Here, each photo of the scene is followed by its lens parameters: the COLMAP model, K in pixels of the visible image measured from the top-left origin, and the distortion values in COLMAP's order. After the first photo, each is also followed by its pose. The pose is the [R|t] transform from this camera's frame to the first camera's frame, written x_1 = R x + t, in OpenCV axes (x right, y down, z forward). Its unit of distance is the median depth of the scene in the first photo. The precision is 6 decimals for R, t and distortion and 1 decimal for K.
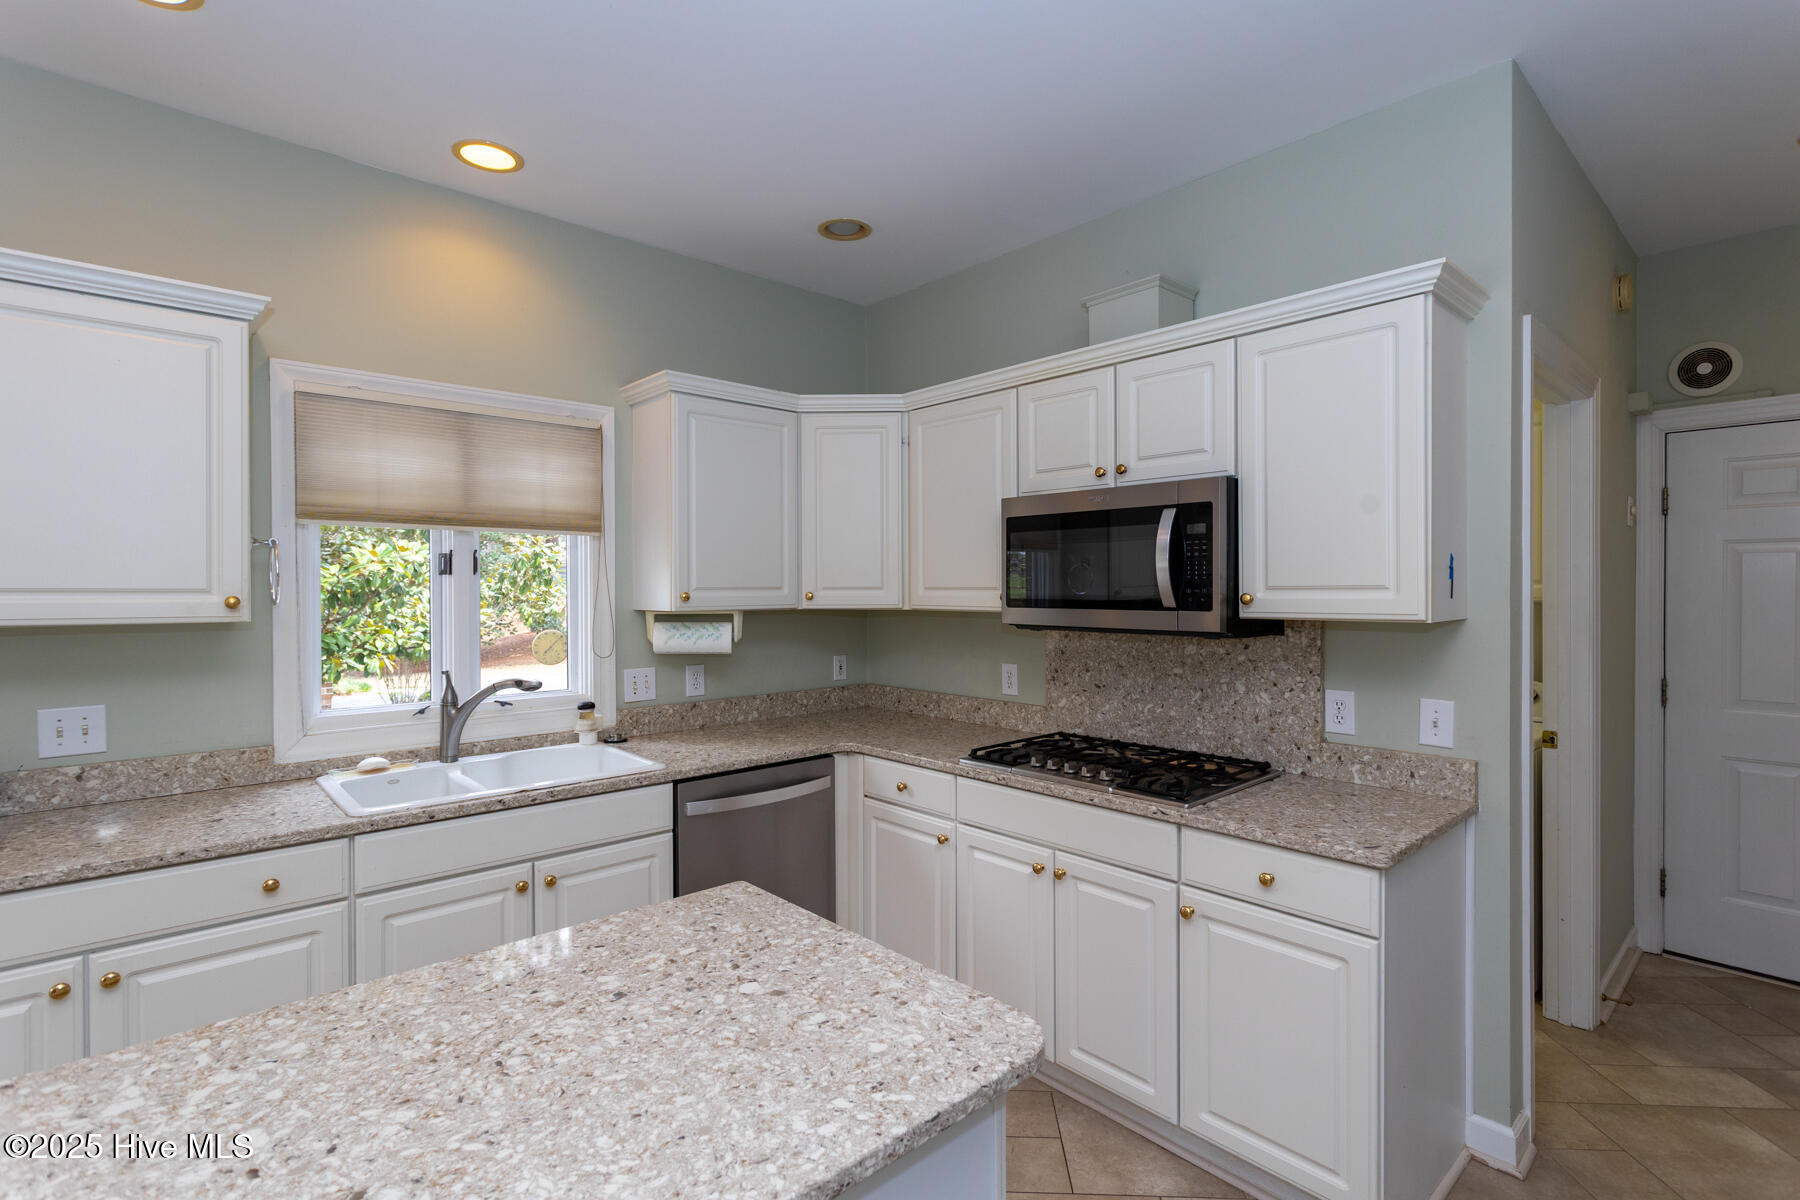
lens RADIAL K [[853.6, 0, 904.4], [0, 853.6, 598.7], [0, 0, 1]] dist [0.000602, -0.000303]
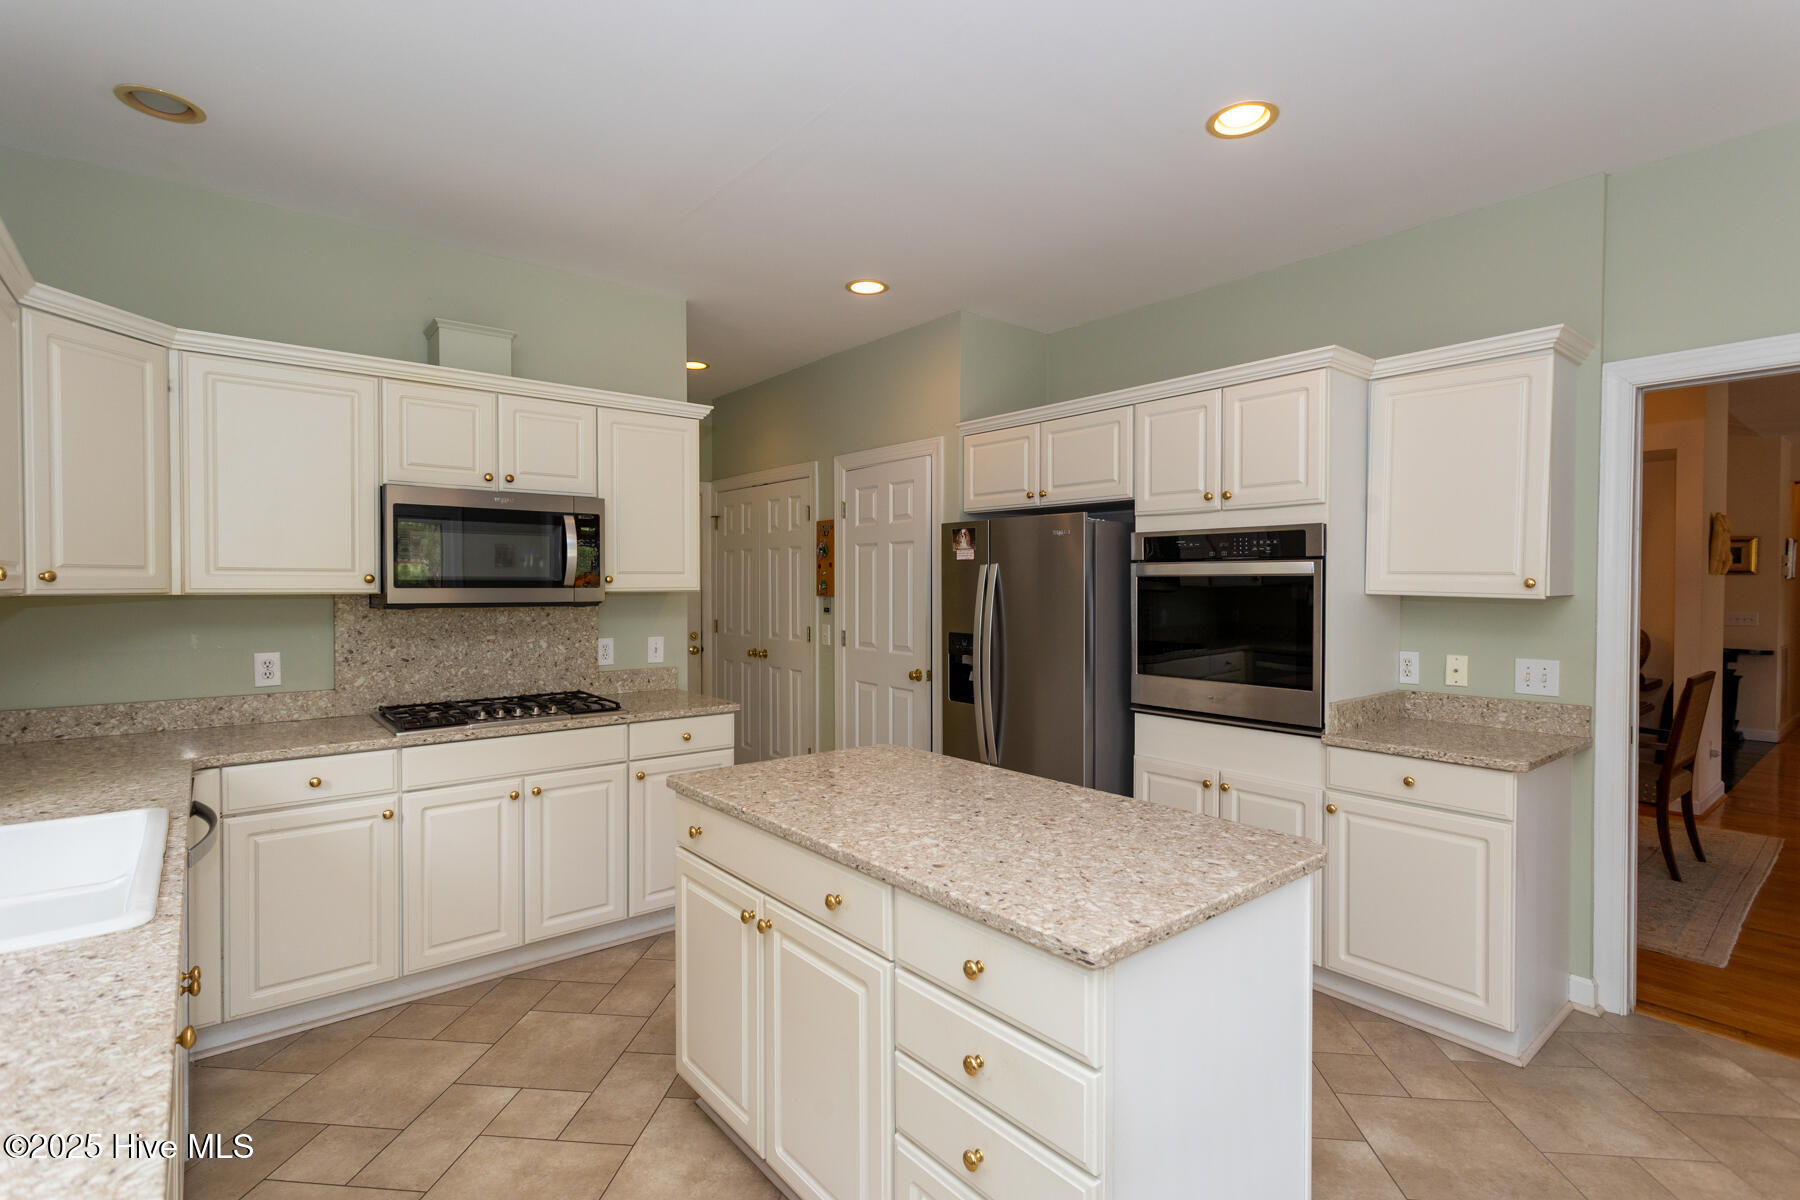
lens RADIAL K [[853.6, 0, 904.8], [0, 853.6, 592.4], [0, 0, 1]] dist [0.000602, -0.000303]
pose [[0.056763, -0.011863, 0.998317, -0.933031], [0.011603, 0.999870, 0.011221, 0.010677], [-0.998320, 0.010946, 0.056893, 0.316267]]
